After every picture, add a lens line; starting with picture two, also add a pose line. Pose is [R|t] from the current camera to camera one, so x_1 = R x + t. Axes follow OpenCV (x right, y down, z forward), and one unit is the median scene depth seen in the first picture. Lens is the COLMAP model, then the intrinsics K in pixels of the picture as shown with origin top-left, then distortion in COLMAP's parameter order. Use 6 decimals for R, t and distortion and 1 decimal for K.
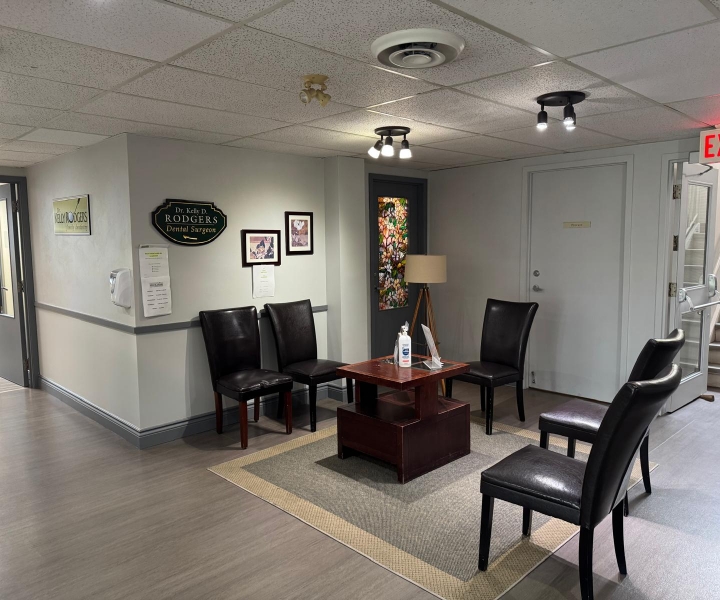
lens RADIAL K [[575.1, 0, 361.5], [0, 575.1, 303.9], [0, 0, 1]] dist [0.008313, -0.002493]
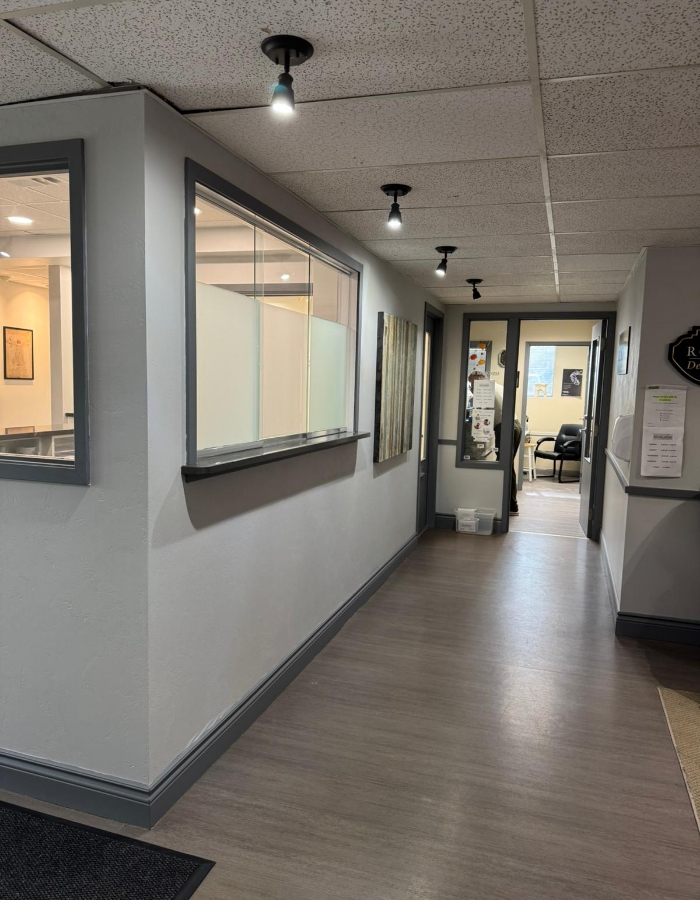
lens RADIAL K [[659.7, 0, 348.6], [0, 659.7, 446.1], [0, 0, 1]] dist [-0.008984, -0.005872]
pose [[0.464255, 0.107203, -0.879190, 0.229391], [-0.123612, 0.990775, 0.055536, -0.018121], [0.877033, 0.082896, 0.473224, 0.209669]]
